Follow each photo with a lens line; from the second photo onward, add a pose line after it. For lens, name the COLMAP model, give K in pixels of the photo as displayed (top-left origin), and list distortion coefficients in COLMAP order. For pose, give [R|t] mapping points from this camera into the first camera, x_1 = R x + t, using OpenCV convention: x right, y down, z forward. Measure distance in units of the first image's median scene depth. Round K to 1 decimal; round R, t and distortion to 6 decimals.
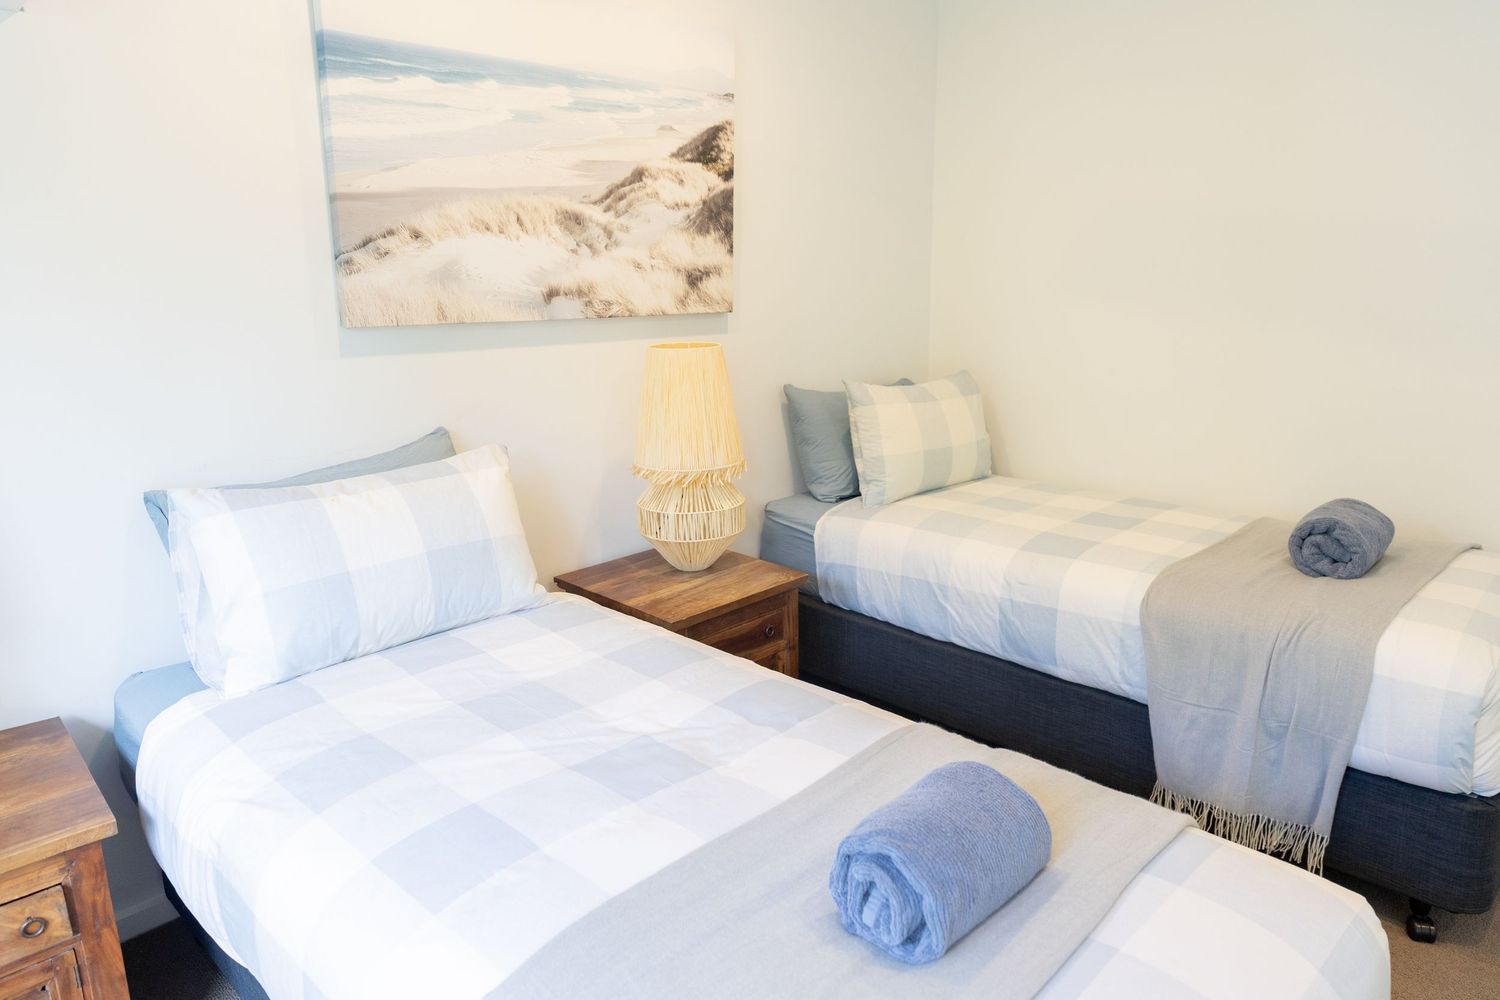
lens RADIAL K [[997.4, 0, 750.7], [0, 997.4, 499.4], [0, 0, 1]] dist [-0.002524, -0.001926]
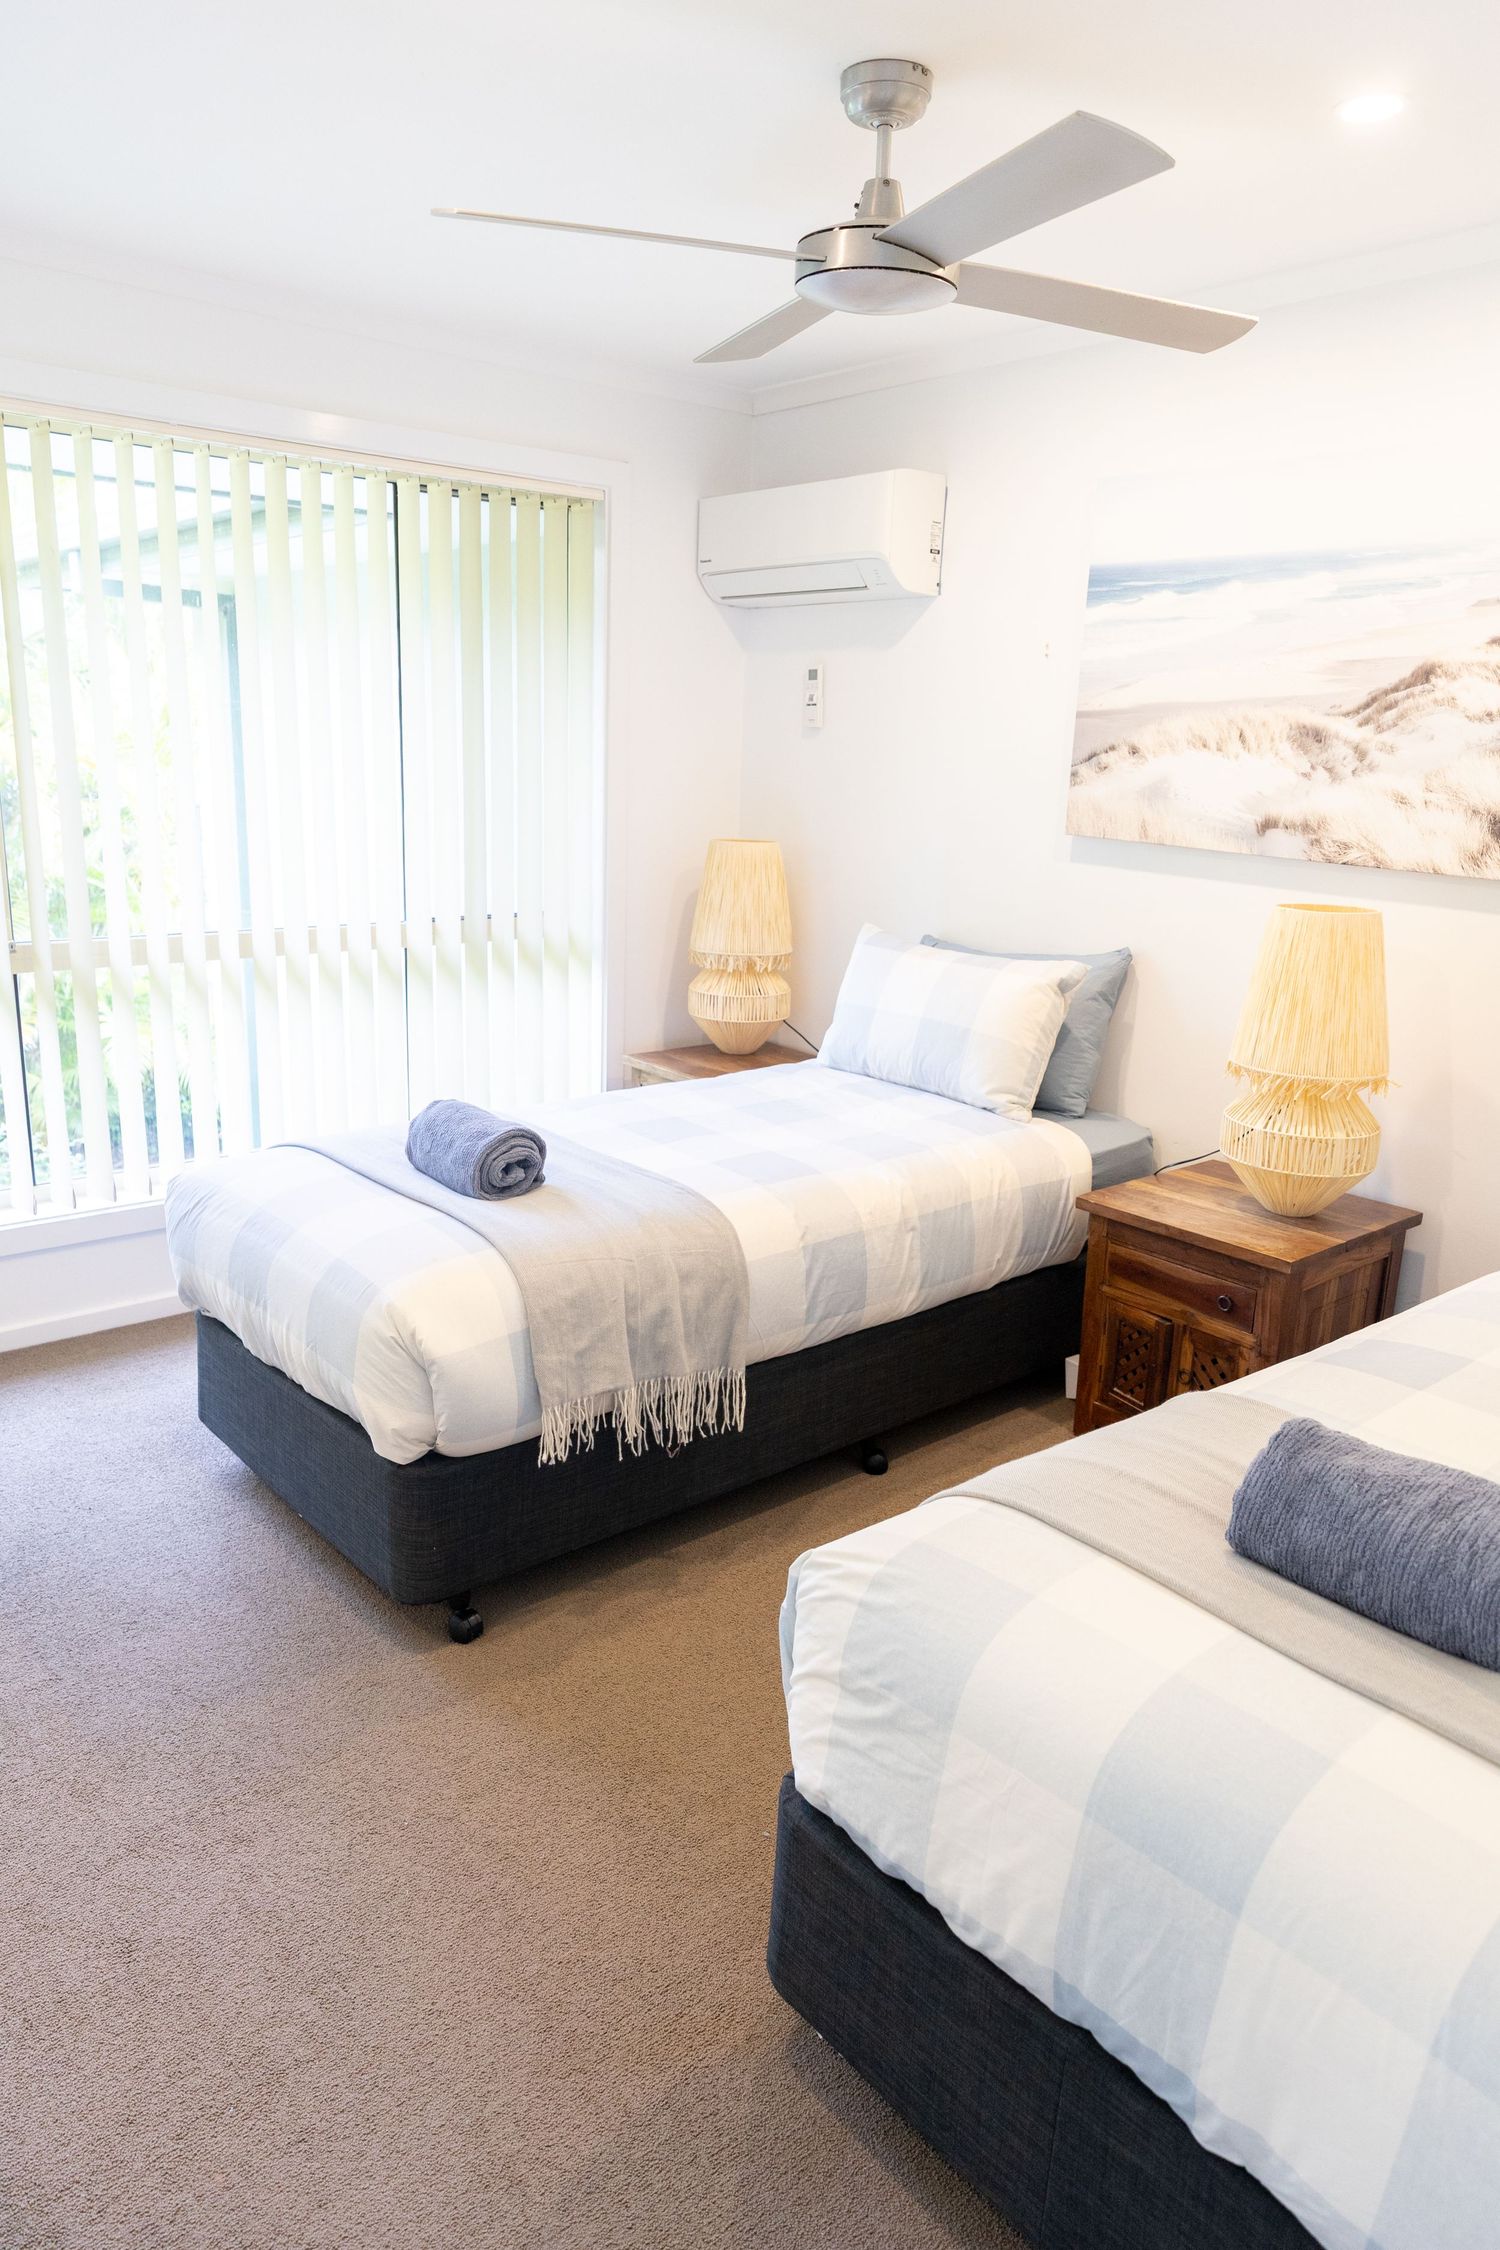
lens RADIAL K [[1496.0, 0, 749.9], [0, 1496.0, 1125.9], [0, 0, 1]] dist [-0.002524, -0.001926]
pose [[-0.103380, 0.254239, -0.961600, 1.089740], [-0.266980, 0.924209, 0.273056, -0.195811], [0.958141, 0.284957, -0.027667, 0.680256]]
